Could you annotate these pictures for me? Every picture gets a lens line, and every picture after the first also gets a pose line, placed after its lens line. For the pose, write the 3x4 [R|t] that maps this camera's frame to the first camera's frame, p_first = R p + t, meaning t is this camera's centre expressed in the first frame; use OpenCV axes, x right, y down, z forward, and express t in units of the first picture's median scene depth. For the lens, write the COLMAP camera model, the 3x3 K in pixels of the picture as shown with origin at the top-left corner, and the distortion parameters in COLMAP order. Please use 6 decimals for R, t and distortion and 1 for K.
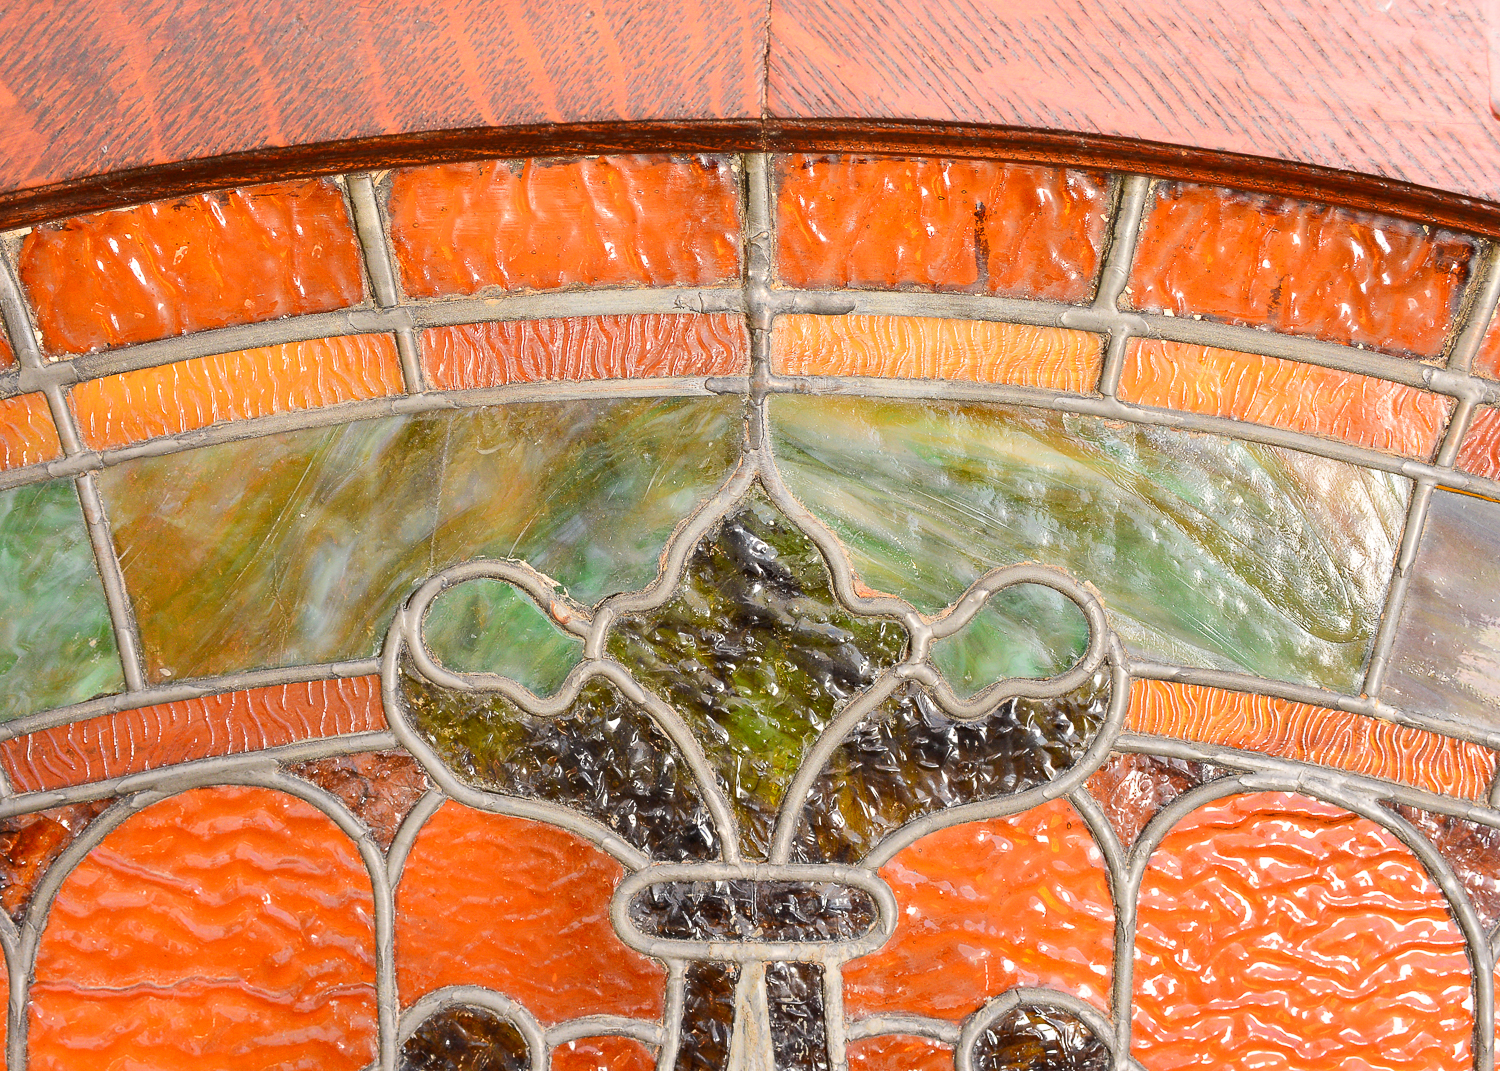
lens RADIAL K [[2397.1, 0, 748.4], [0, 2397.1, 537.1], [0, 0, 1]] dist [-0.005415, 0.000000]
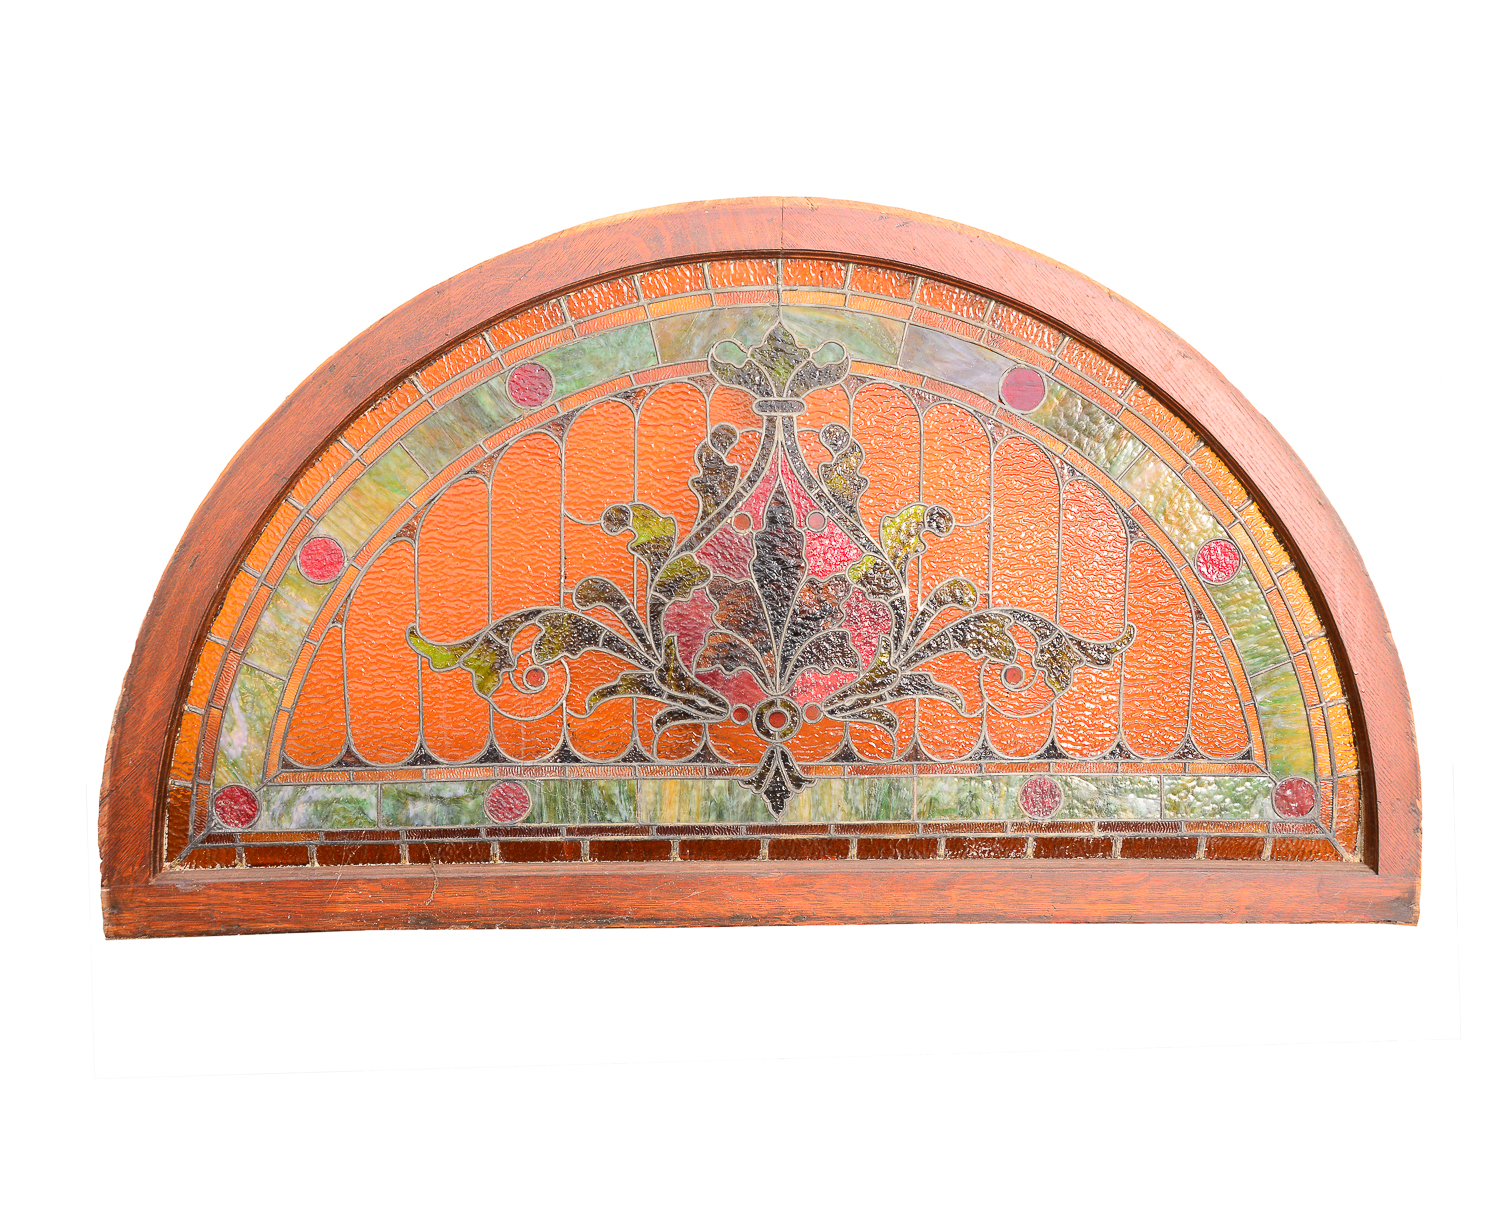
lens RADIAL K [[1168.6, 0, 764.7], [0, 1168.6, 610.1], [0, 0, 1]] dist [-0.068891, 0.057407]
pose [[0.999498, -0.010467, 0.029891, -0.110382], [0.011042, 0.999756, -0.019146, 0.648675], [-0.029684, 0.019466, 0.999370, -1.518325]]
